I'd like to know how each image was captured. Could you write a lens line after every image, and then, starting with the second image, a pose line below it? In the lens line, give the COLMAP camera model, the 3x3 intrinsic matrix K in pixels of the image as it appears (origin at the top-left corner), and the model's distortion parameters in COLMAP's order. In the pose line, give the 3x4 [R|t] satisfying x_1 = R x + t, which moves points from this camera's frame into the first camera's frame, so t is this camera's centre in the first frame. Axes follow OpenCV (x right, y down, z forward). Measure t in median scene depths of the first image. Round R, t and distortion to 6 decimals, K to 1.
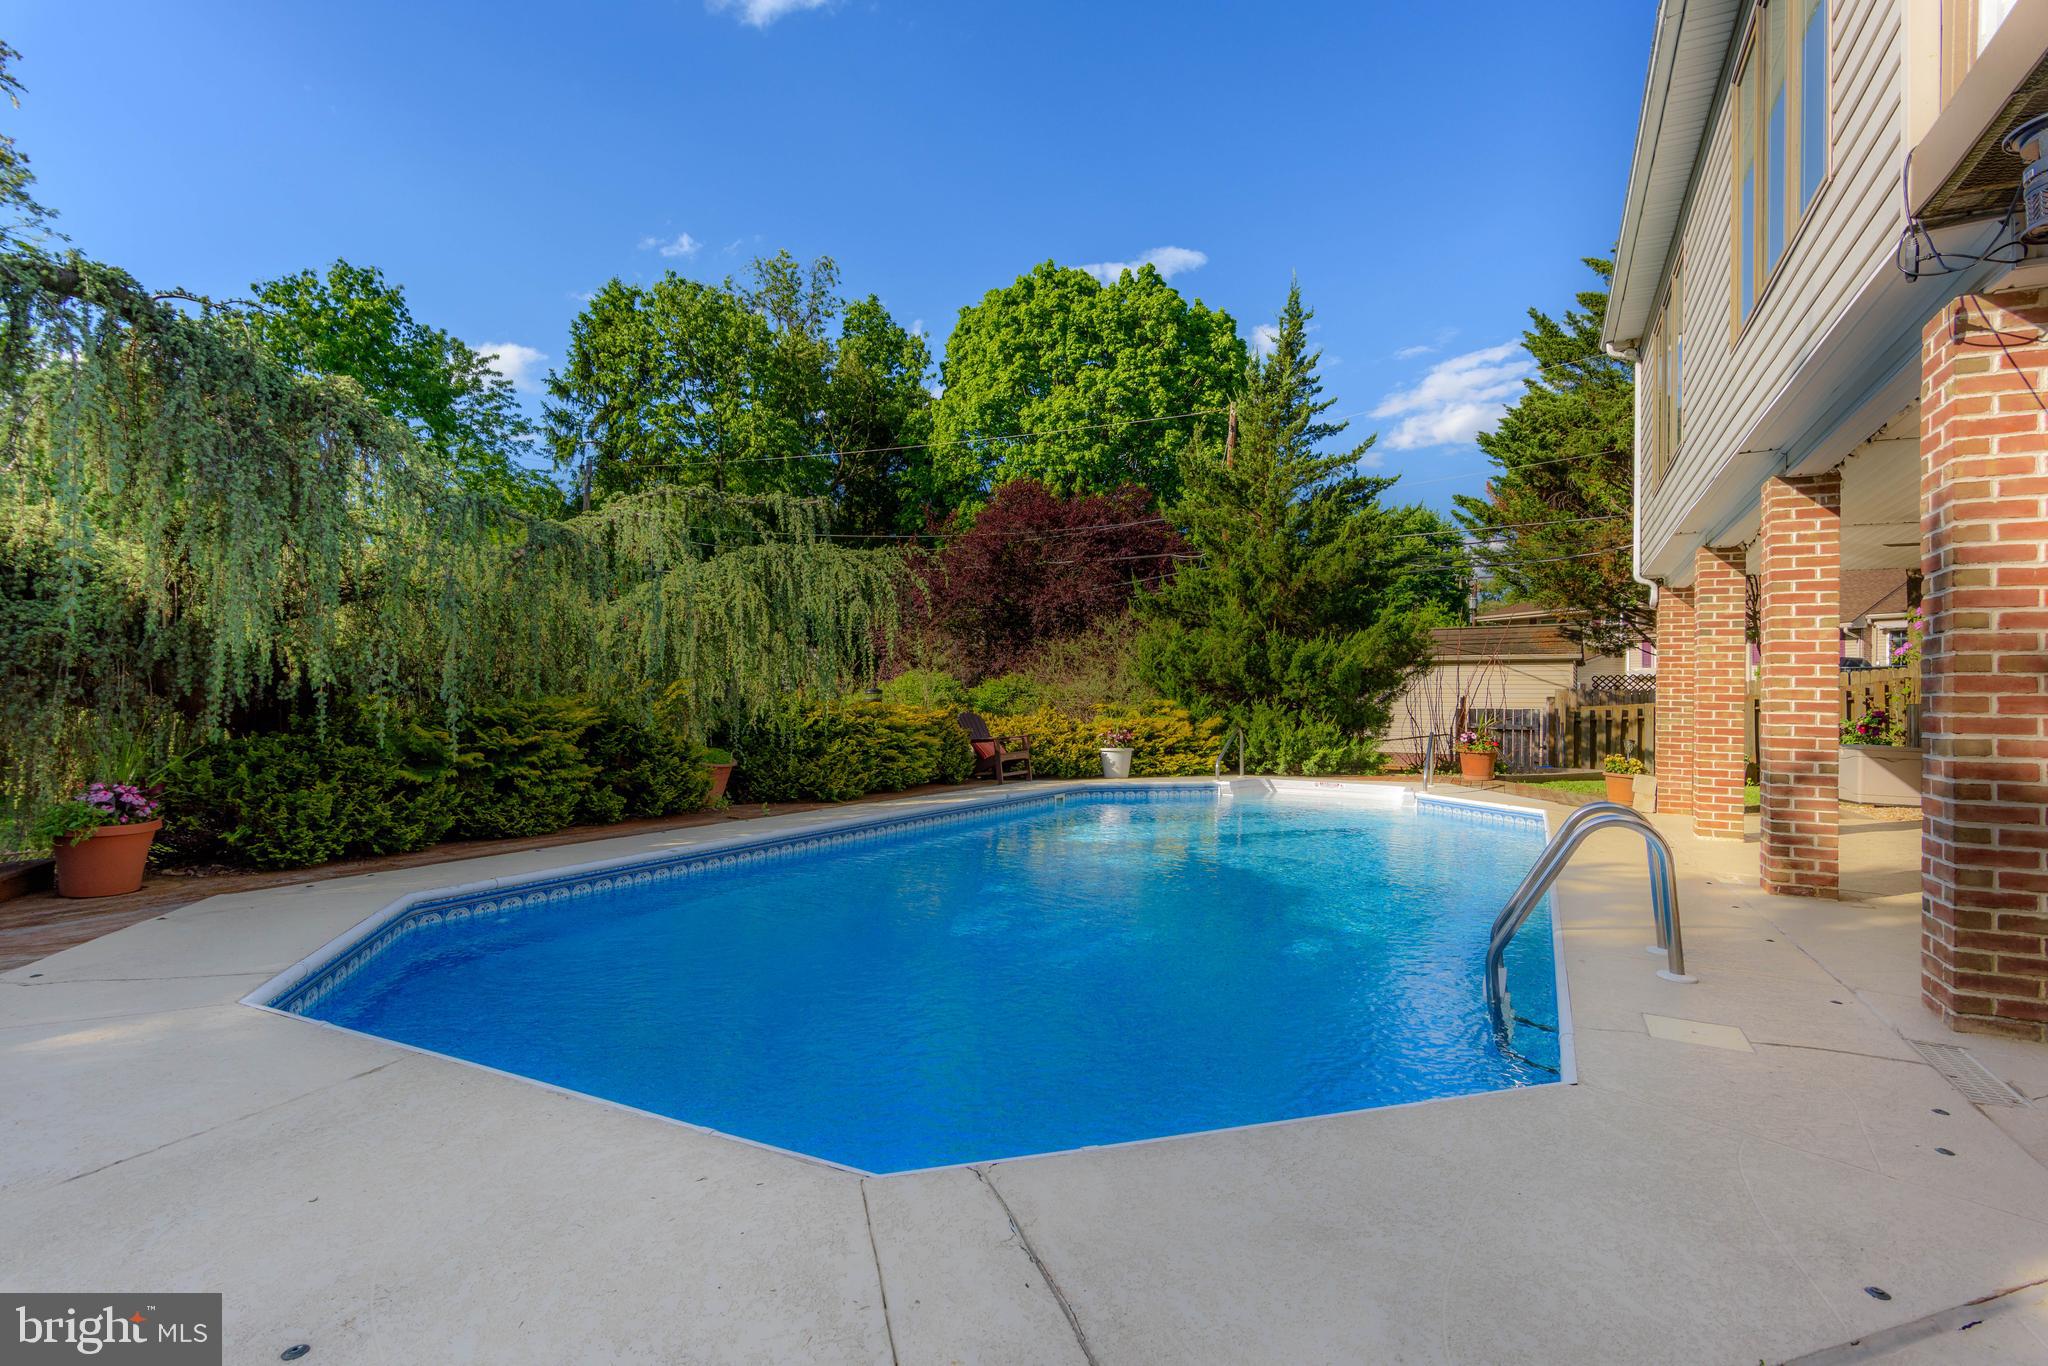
lens RADIAL K [[1001.1, 0, 1024.0], [0, 1001.1, 683.0], [0, 0, 1]] dist [-0.001779, -0.000747]
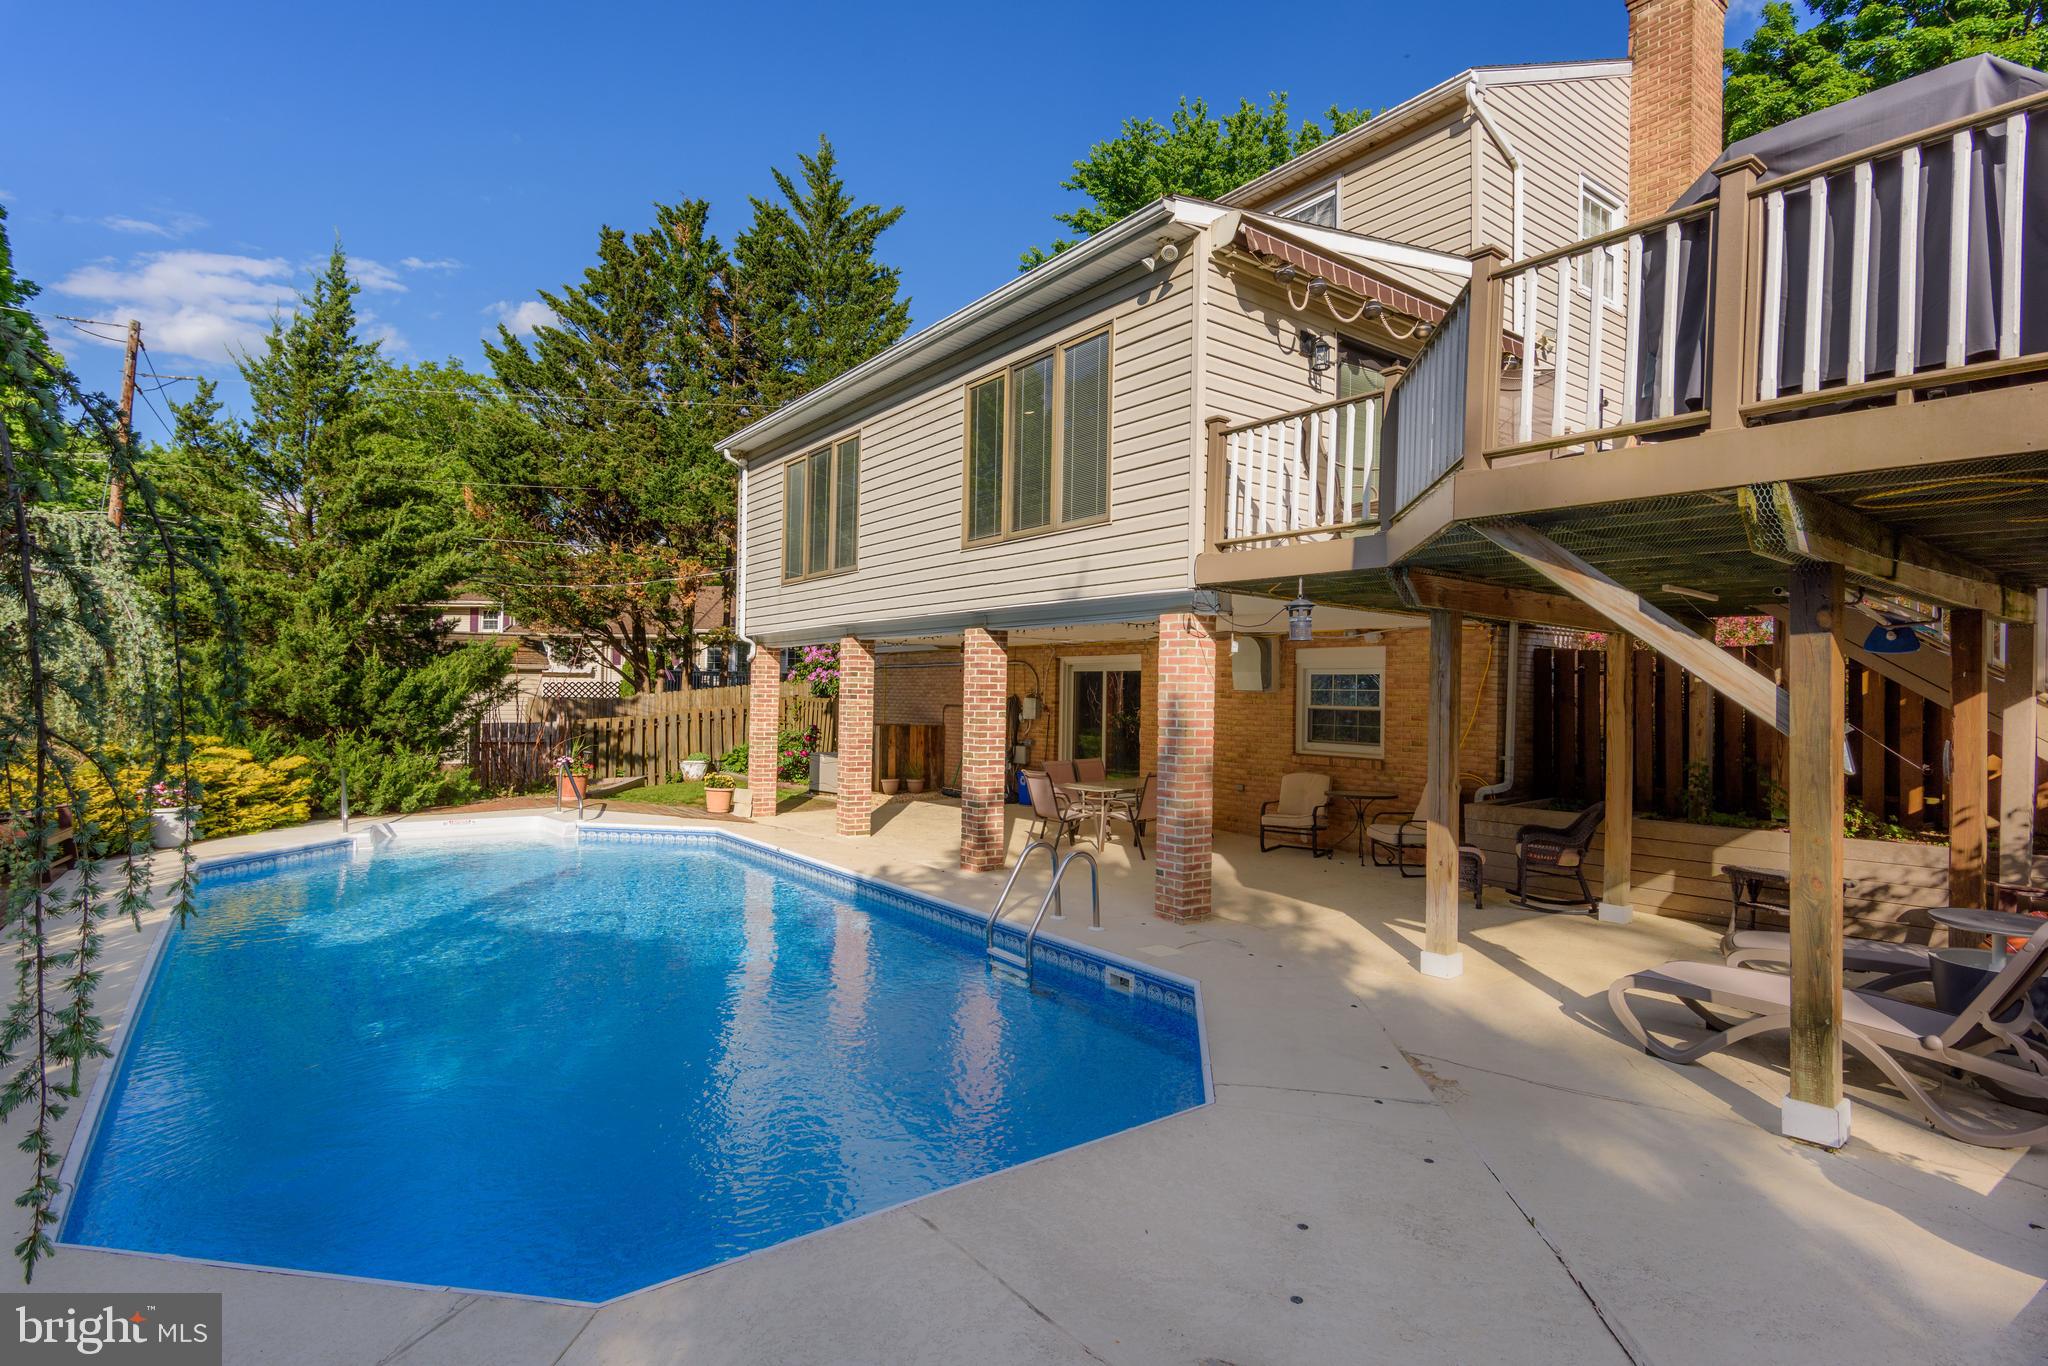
lens RADIAL K [[1020.1, 0, 1024.0], [0, 1020.1, 683.0], [0, 0, 1]] dist [0.029008, 0.000109]
pose [[0.452675, 0.002437, 0.891672, -0.309503], [-0.026484, 0.999592, 0.010713, -0.053395], [-0.891282, -0.028465, 0.452555, 0.056803]]
